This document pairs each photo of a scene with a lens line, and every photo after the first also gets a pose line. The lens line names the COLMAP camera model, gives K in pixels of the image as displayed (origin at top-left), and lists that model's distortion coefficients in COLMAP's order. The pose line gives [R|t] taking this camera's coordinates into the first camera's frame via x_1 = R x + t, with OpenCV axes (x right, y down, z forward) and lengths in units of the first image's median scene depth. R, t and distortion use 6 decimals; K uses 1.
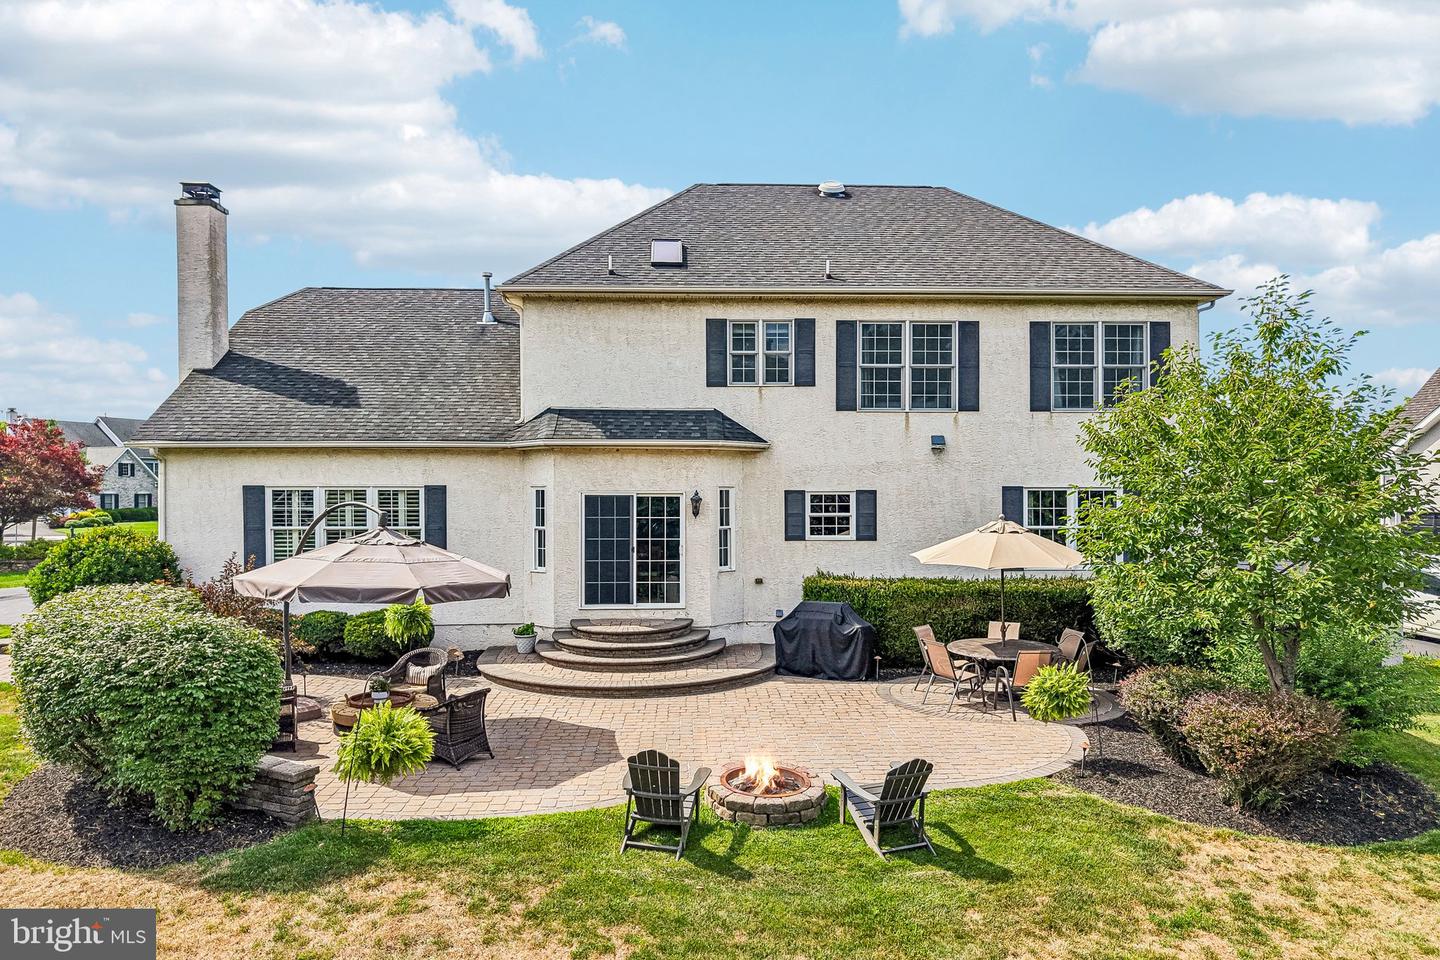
lens RADIAL K [[981.4, 0, 721.0], [0, 981.4, 479.3], [0, 0, 1]] dist [-0.010882, -0.001482]
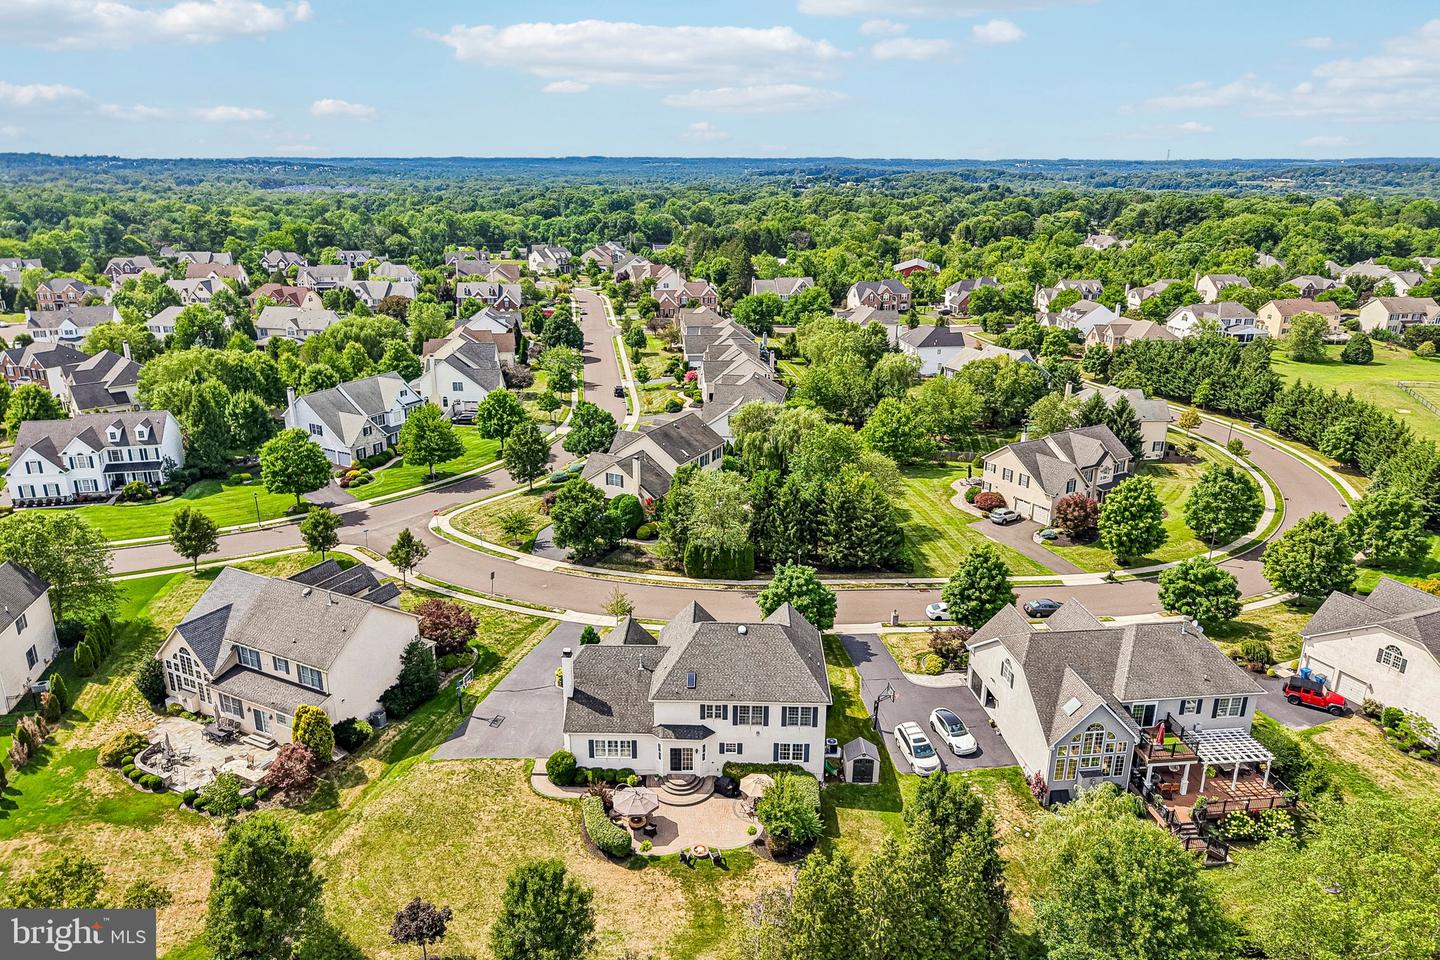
lens RADIAL K [[981.4, 0, 716.7], [0, 981.4, 476.2], [0, 0, 1]] dist [-0.010882, -0.001482]
pose [[0.998648, 0.024475, -0.045858, 0.212344], [-0.009096, 0.950885, 0.309410, -2.282658], [0.051178, -0.308574, 0.949822, -2.501057]]
